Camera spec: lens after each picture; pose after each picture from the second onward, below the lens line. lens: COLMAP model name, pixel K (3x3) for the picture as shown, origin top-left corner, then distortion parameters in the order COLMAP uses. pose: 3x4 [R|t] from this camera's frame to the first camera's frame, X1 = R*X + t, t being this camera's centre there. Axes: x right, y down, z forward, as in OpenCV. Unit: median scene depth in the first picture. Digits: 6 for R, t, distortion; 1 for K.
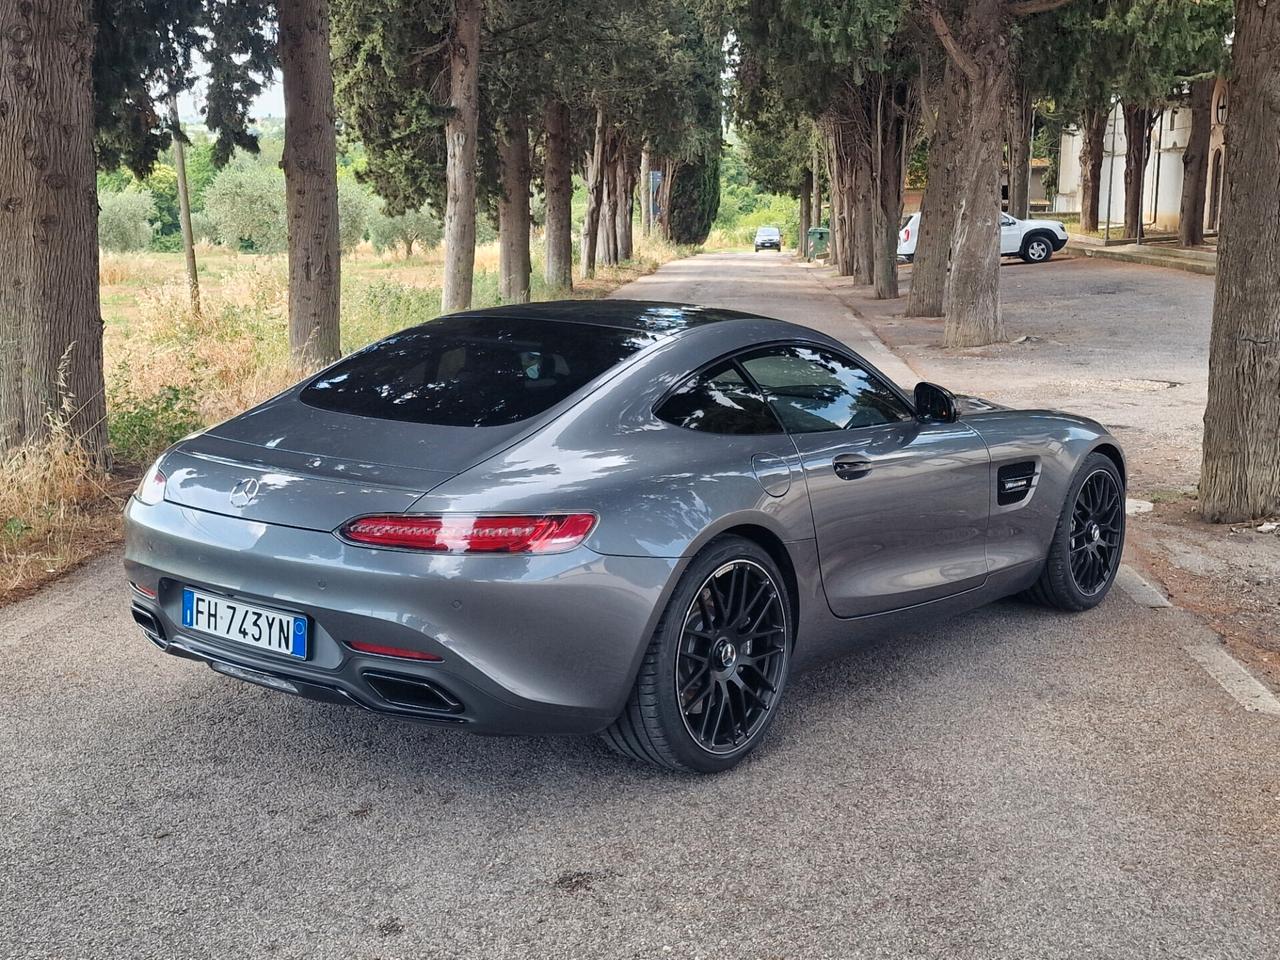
lens RADIAL K [[1721.6, 0, 618.3], [0, 1721.6, 519.8], [0, 0, 1]] dist [0.163209, -0.440021]
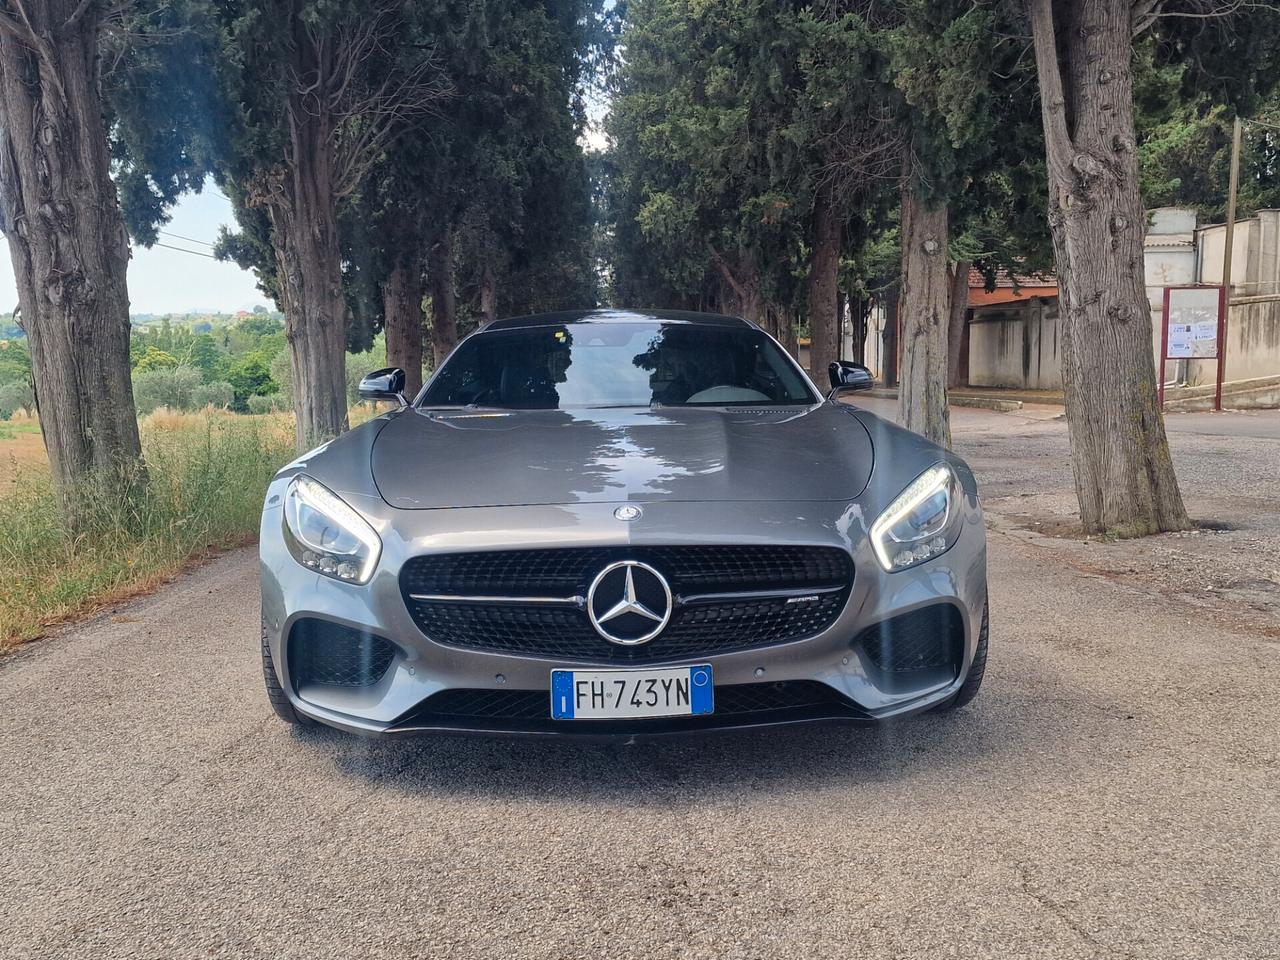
lens RADIAL K [[1262.5, 0, 658.1], [0, 1262.5, 501.2], [0, 0, 1]] dist [0.122715, -0.202206]
pose [[0.993842, -0.027206, 0.107418, -0.040202], [0.035615, 0.996383, -0.077159, 0.062732], [-0.104930, 0.080509, 0.991215, -0.285638]]
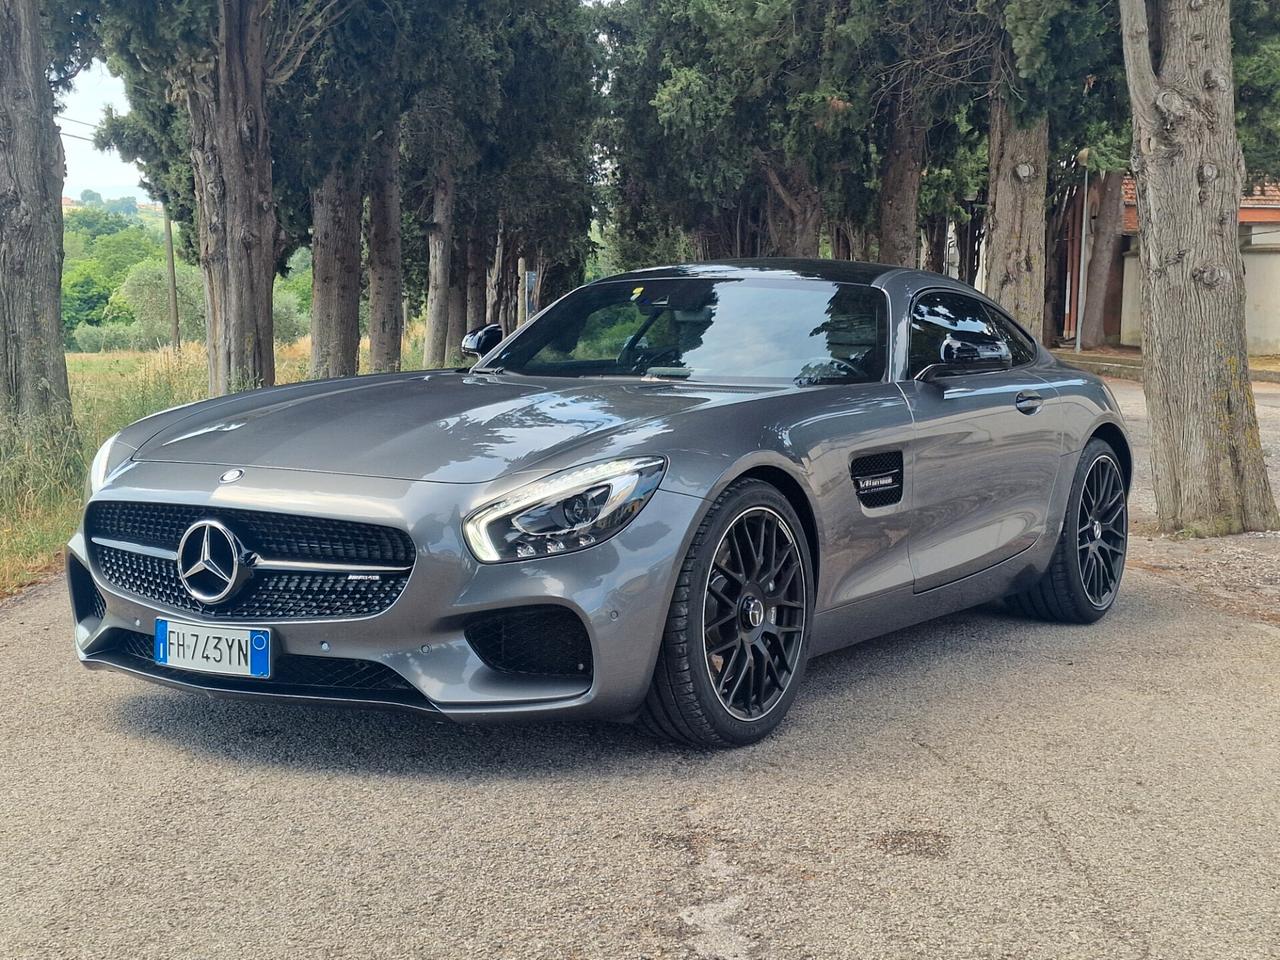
lens RADIAL K [[1846.9, 0, 646.1], [0, 1846.9, 504.3], [0, 0, 1]] dist [0.171702, -0.396392]
pose [[0.995544, 0.005897, 0.094118, -0.044961], [0.001112, 0.997240, -0.074244, 0.070059], [-0.094296, 0.074017, 0.992789, -0.339761]]
